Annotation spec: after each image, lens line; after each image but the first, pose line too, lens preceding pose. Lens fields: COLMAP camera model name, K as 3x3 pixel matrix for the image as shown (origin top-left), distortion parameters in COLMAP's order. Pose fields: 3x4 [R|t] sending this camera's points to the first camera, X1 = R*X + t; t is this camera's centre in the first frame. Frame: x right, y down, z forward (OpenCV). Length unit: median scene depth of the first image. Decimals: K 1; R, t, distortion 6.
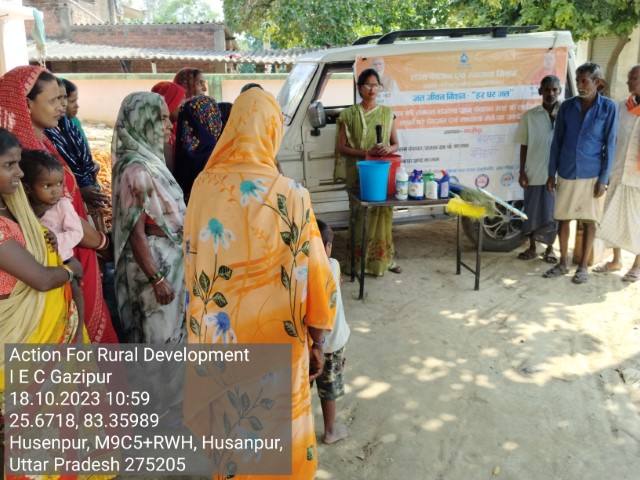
lens RADIAL K [[584.6, 0, 297.7], [0, 584.6, 240.2], [0, 0, 1]] dist [0.065891, -0.162032]
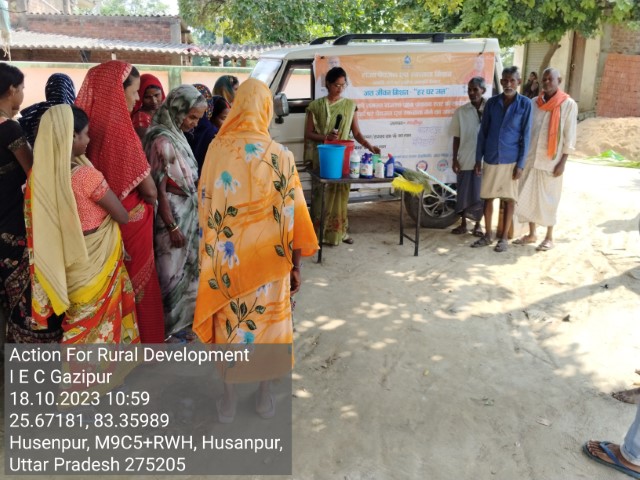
lens RADIAL K [[584.6, 0, 297.7], [0, 584.6, 240.2], [0, 0, 1]] dist [0.065891, -0.162032]
pose [[0.996127, 0.005632, 0.087742, -0.035772], [-0.006211, 0.999961, 0.006320, 0.044777], [-0.087703, -0.006841, 0.996123, -0.152273]]
